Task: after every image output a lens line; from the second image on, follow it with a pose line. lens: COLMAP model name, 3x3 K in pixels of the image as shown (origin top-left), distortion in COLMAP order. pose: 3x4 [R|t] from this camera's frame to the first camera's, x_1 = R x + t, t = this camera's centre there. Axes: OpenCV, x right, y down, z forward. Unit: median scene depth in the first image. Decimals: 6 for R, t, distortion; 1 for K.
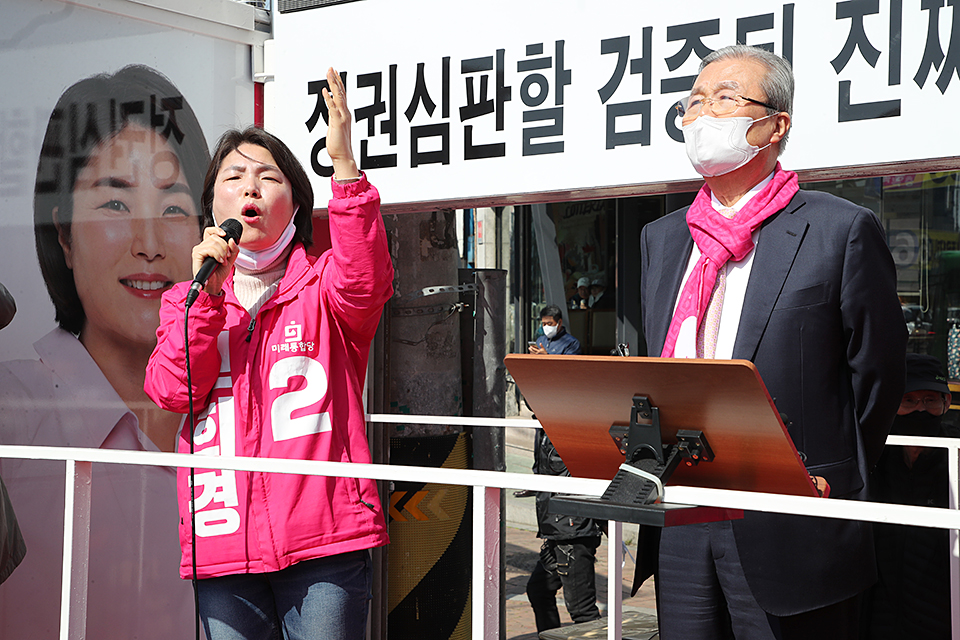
lens RADIAL K [[1555.6, 0, 479.6], [0, 1555.6, 321.5], [0, 0, 1]] dist [0.263319, 0.036182]
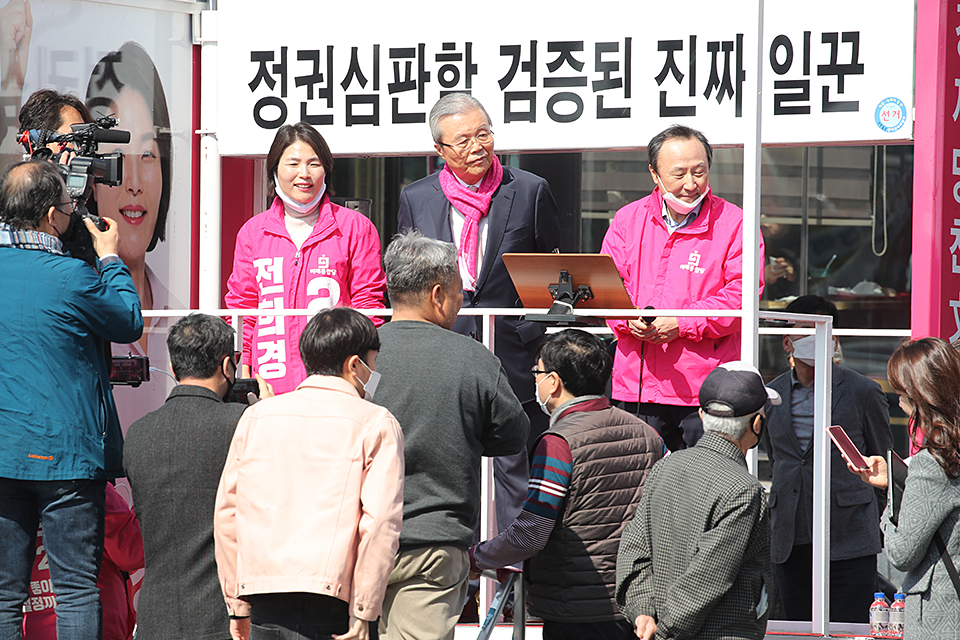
lens RADIAL K [[5745.6, 0, 484.5], [0, 5745.6, 319.6], [0, 0, 1]] dist [1.839642, 14.195626]
pose [[0.985949, 0.008800, 0.166812, -0.759232], [-0.008456, 0.999960, -0.002768, 0.077650], [-0.166830, 0.001318, 0.985985, -3.904489]]
